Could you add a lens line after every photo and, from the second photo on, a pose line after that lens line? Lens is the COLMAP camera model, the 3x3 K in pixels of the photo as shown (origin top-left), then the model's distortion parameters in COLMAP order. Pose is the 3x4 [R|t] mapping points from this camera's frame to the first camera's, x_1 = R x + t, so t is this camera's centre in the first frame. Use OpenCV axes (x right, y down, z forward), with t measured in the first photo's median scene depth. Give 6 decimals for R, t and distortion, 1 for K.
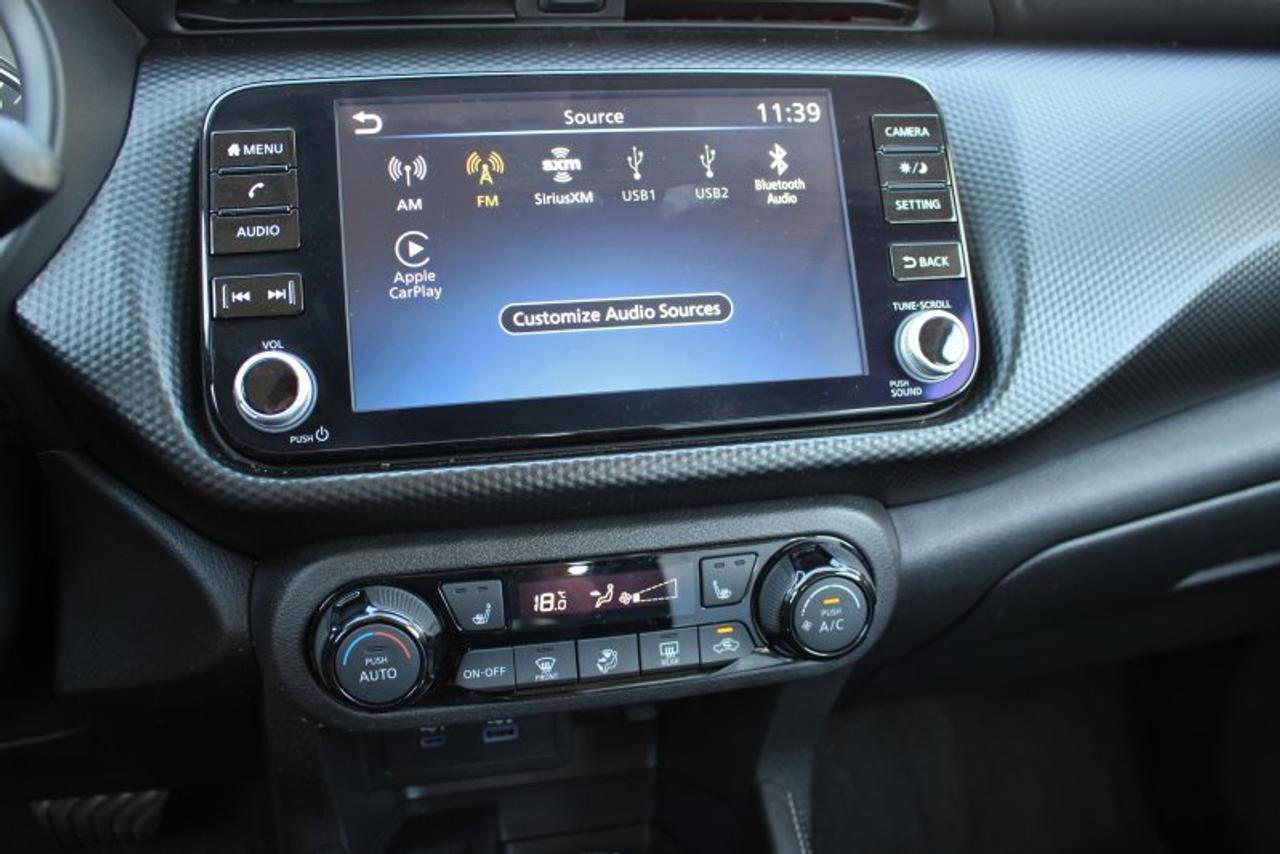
lens RADIAL K [[1077.3, 0, 642.7], [0, 1077.3, 428.1], [0, 0, 1]] dist [-0.170522, 0.142630]
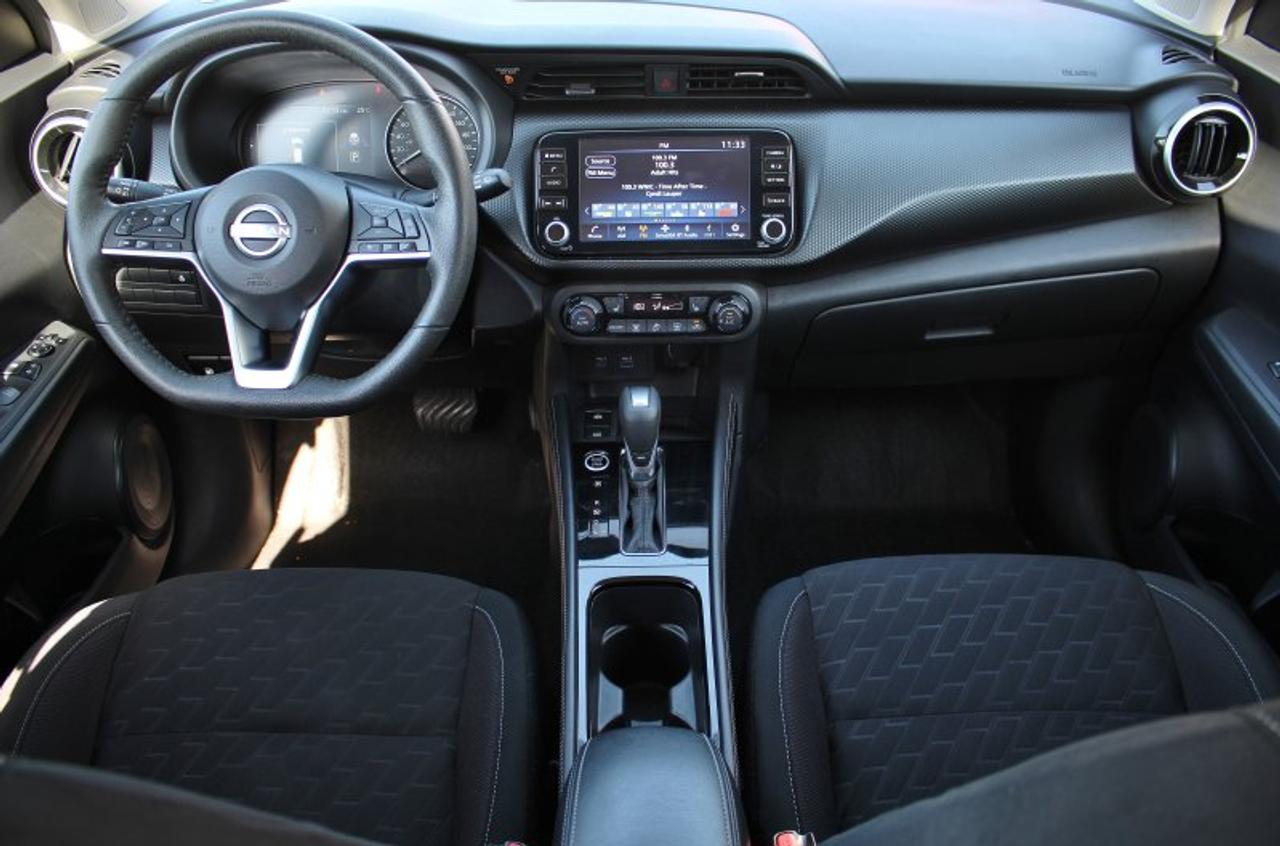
lens RADIAL K [[1078.4, 0, 640.0], [0, 1078.4, 423.0], [0, 0, 1]] dist [-0.152188, 0.125524]
pose [[0.977072, 0.099352, -0.188307, 0.532661], [-0.063774, 0.980409, 0.186362, -0.086234], [0.203133, -0.170080, 0.964266, -2.041235]]
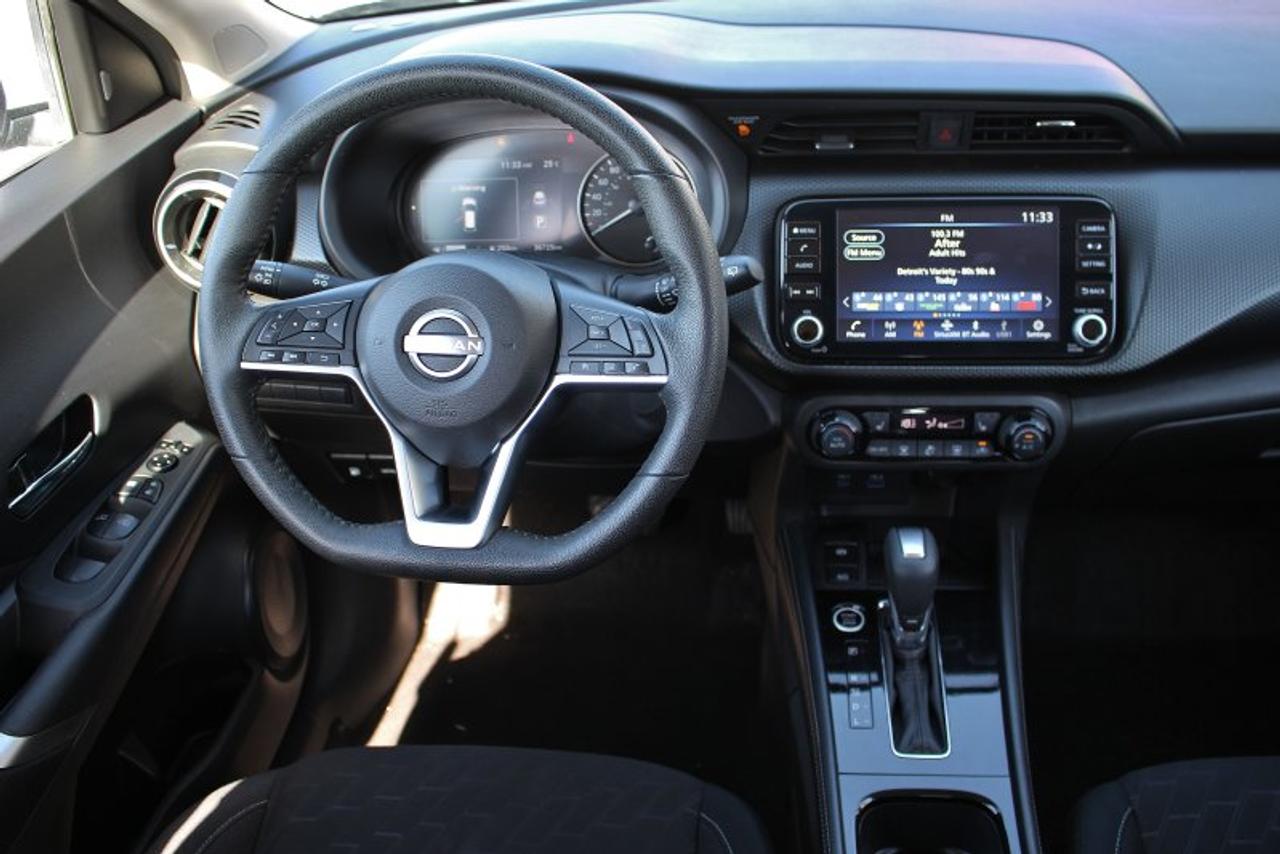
lens RADIAL K [[1146.9, 0, 641.6], [0, 1146.9, 428.6], [0, 0, 1]] dist [-0.152766, 0.131841]
pose [[0.948134, 0.111045, -0.297845, 0.106990], [-0.057610, 0.981509, 0.182541, -0.257288], [0.312608, -0.155915, 0.936999, -1.576837]]
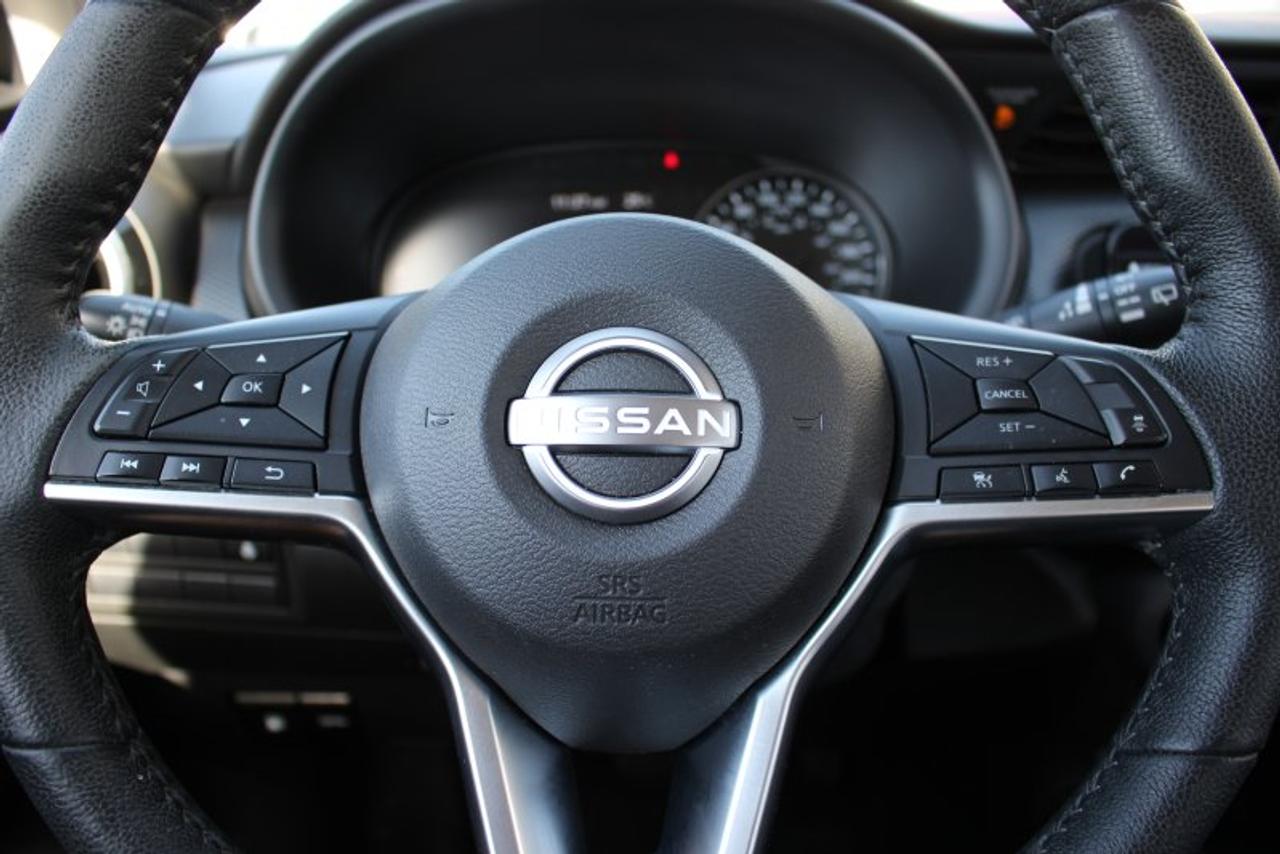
lens RADIAL K [[1053.5, 0, 634.0], [0, 1053.5, 425.2], [0, 0, 1]] dist [-0.169710, 0.137226]
pose [[0.980604, 0.044017, -0.190994, -0.725390], [-0.049799, 0.998432, -0.025577, 0.010462], [0.189569, 0.034592, 0.981258, -0.410084]]
